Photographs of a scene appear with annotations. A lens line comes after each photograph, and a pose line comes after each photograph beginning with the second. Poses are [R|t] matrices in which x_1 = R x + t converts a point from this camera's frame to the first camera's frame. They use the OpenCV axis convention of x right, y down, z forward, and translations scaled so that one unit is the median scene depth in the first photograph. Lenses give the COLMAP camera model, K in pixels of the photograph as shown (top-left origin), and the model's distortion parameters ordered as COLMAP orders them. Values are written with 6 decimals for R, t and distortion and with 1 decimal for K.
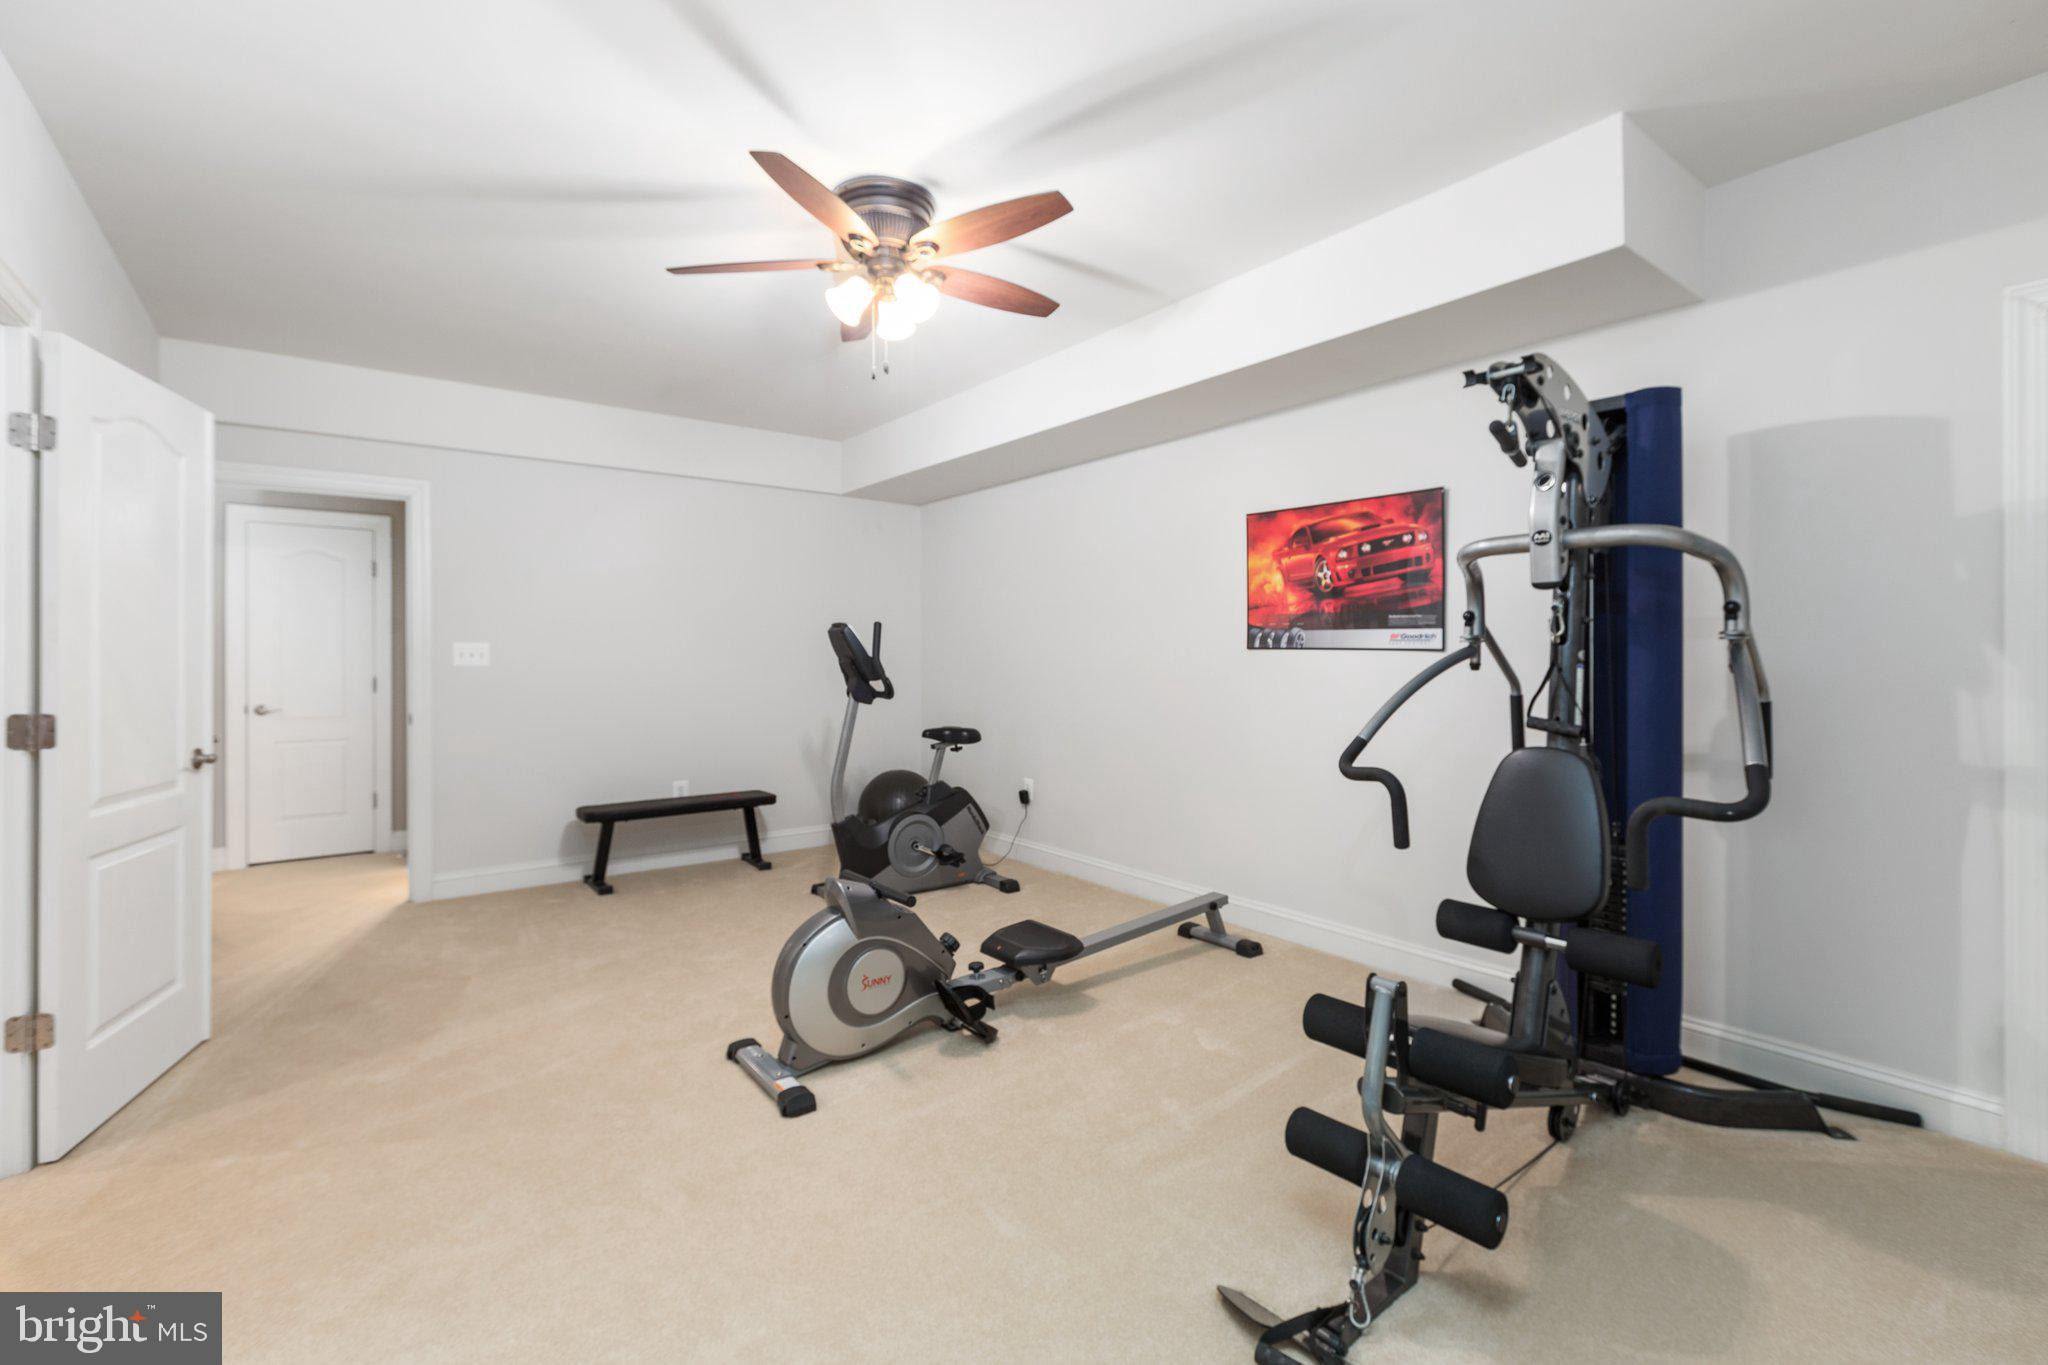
lens RADIAL K [[909.0, 0, 1018.4], [0, 909.0, 670.2], [0, 0, 1]] dist [0.000555, -0.001156]
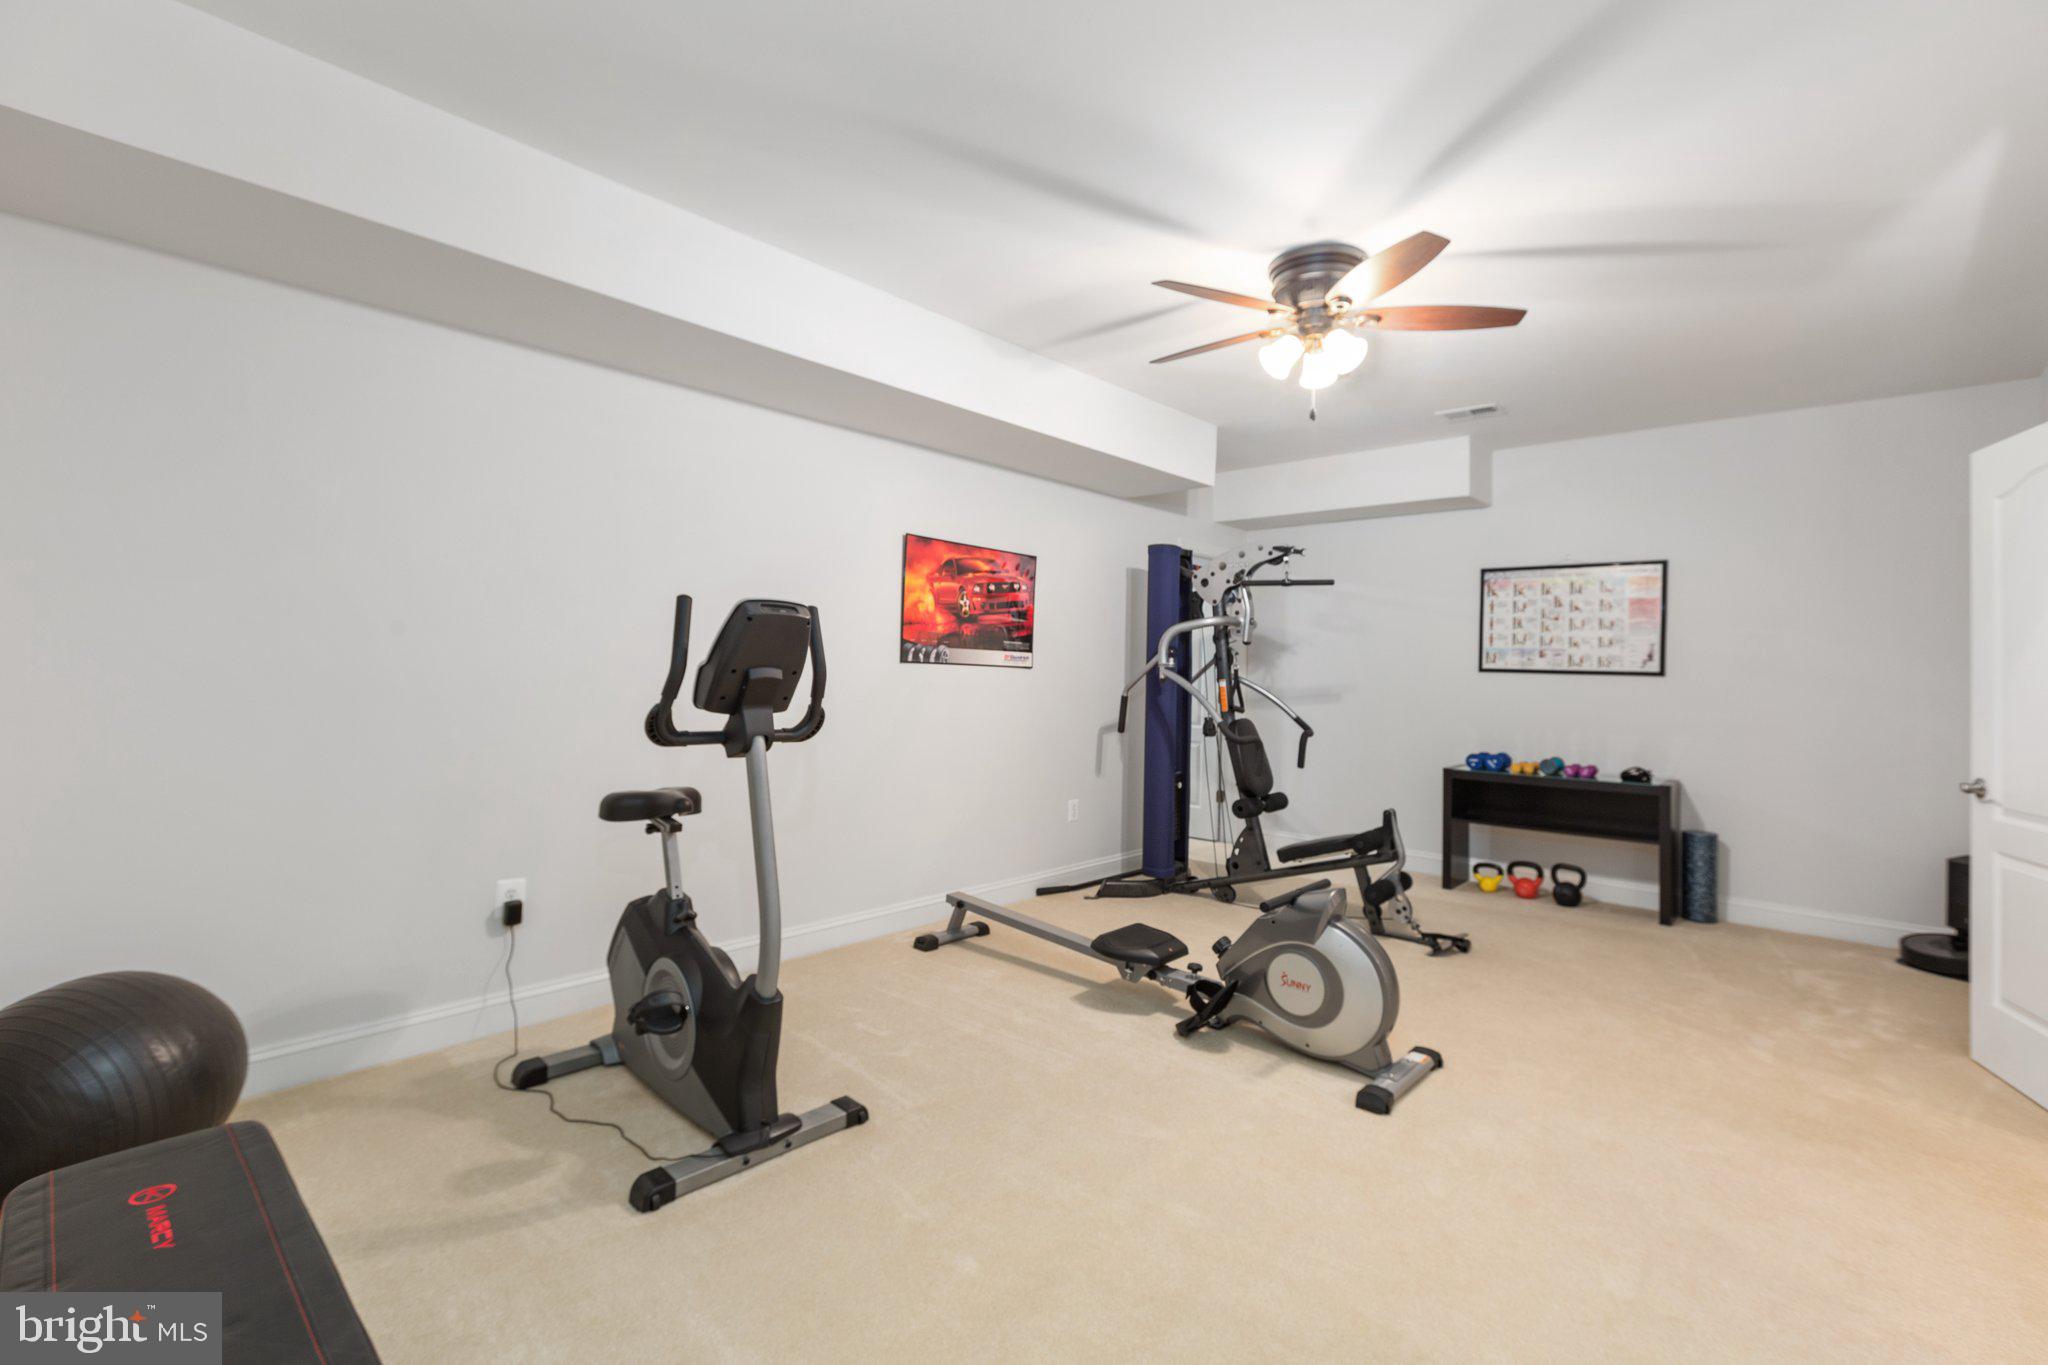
lens RADIAL K [[909.0, 0, 1009.8], [0, 909.0, 671.9], [0, 0, 1]] dist [0.000555, -0.001156]
pose [[-0.168459, -0.001966, 0.985707, -0.836946], [-0.004322, 0.999990, 0.001256, -0.015183], [-0.985699, -0.004048, -0.168466, 1.112987]]
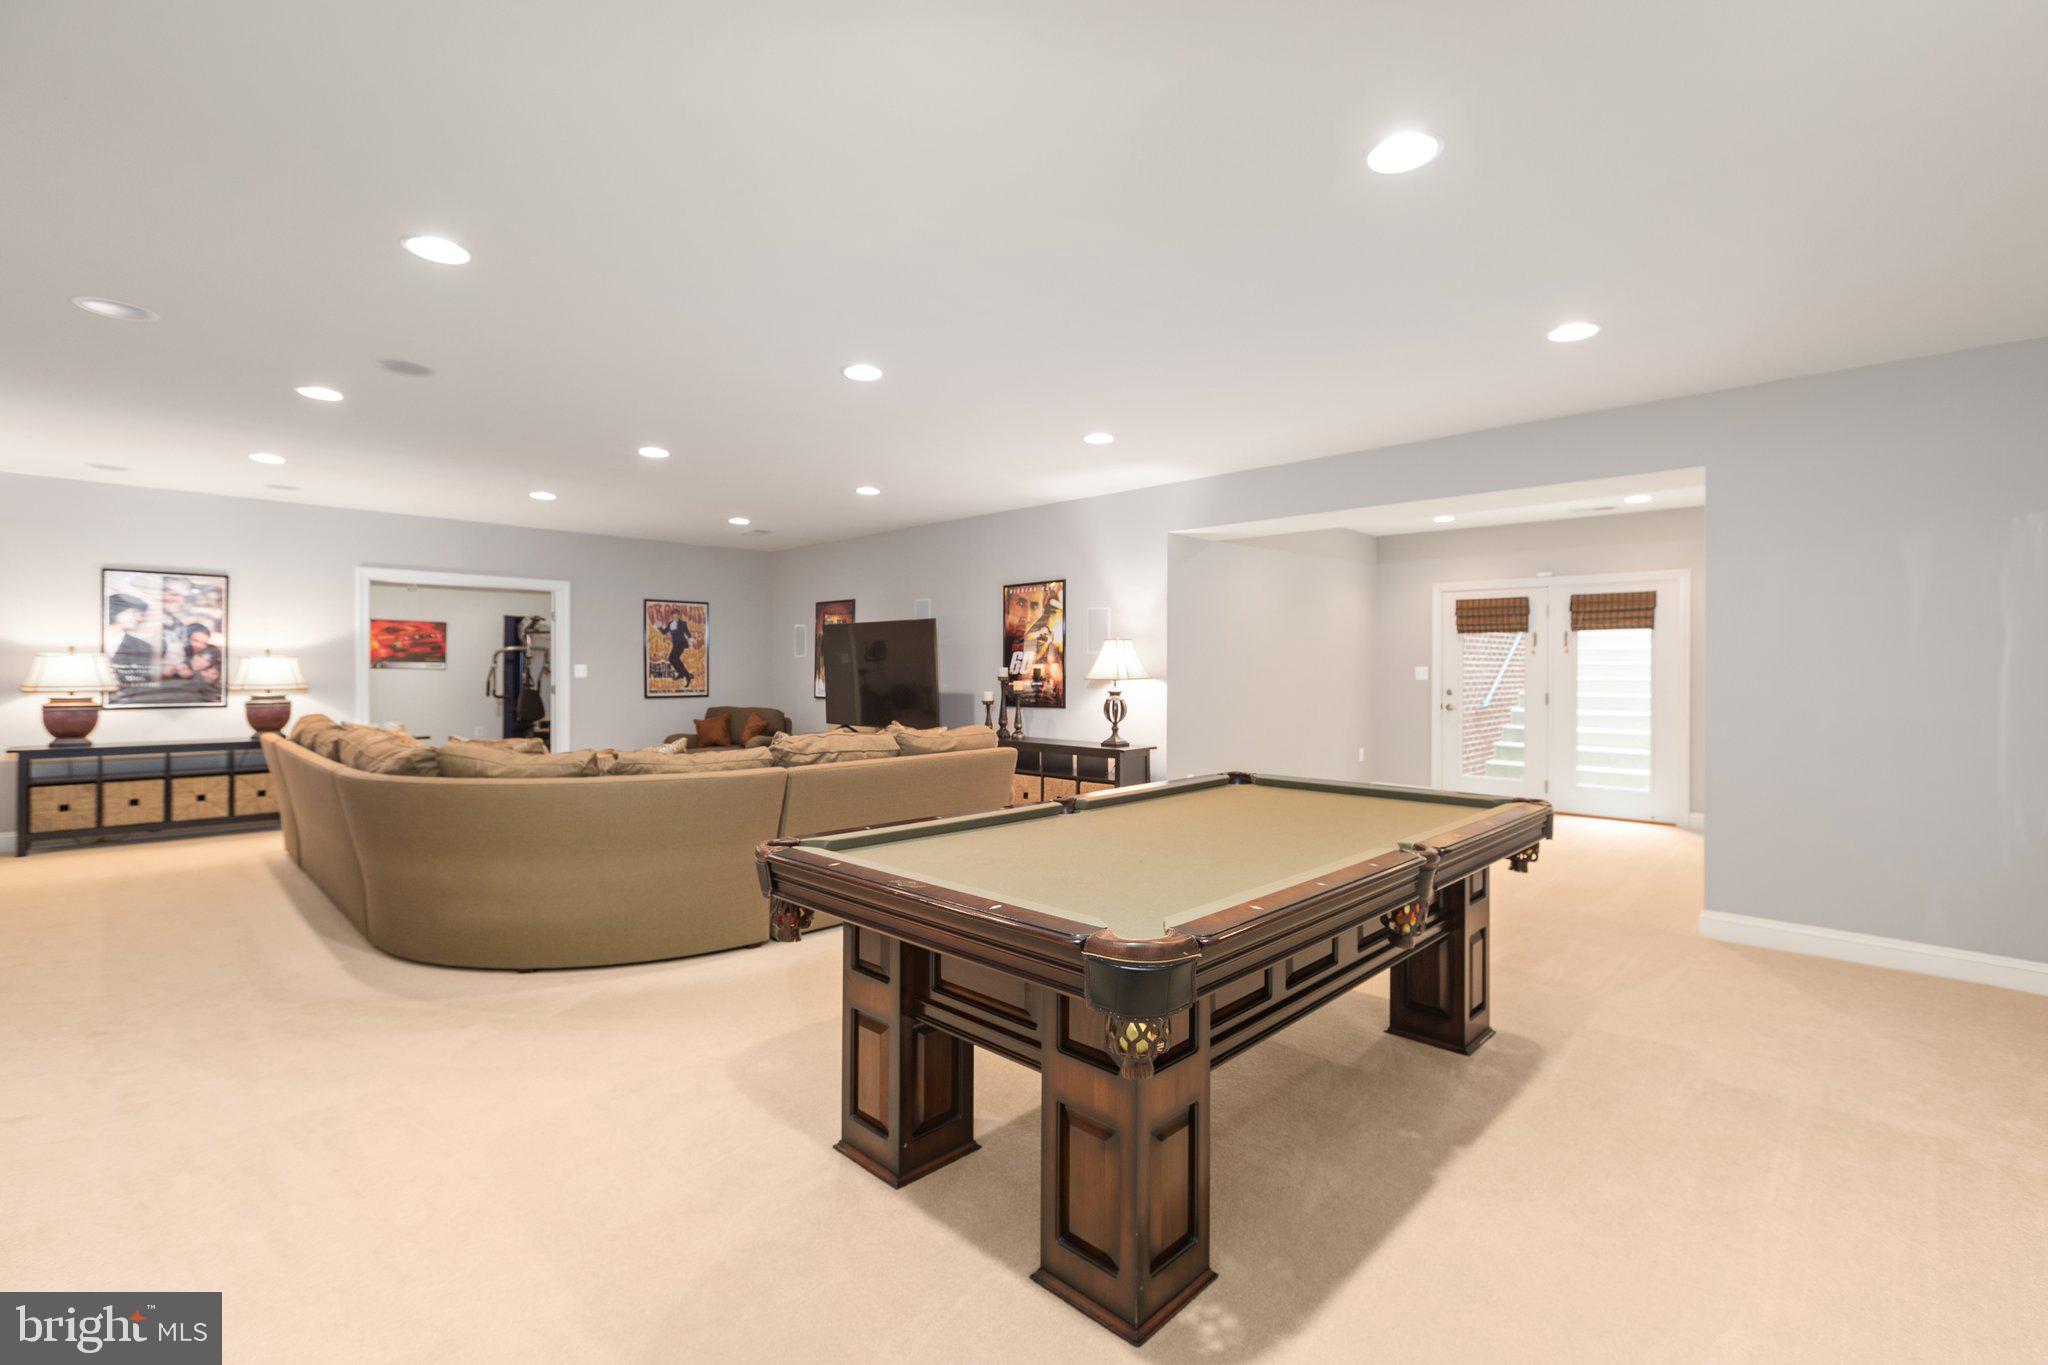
lens RADIAL K [[909.0, 0, 1014.7], [0, 909.0, 669.1], [0, 0, 1]] dist [0.000555, -0.001156]
pose [[-0.134924, -0.001644, 0.990855, -2.830892], [0.015426, 0.999874, 0.003760, -0.001844], [-0.990736, 0.015793, -0.134882, -0.591858]]
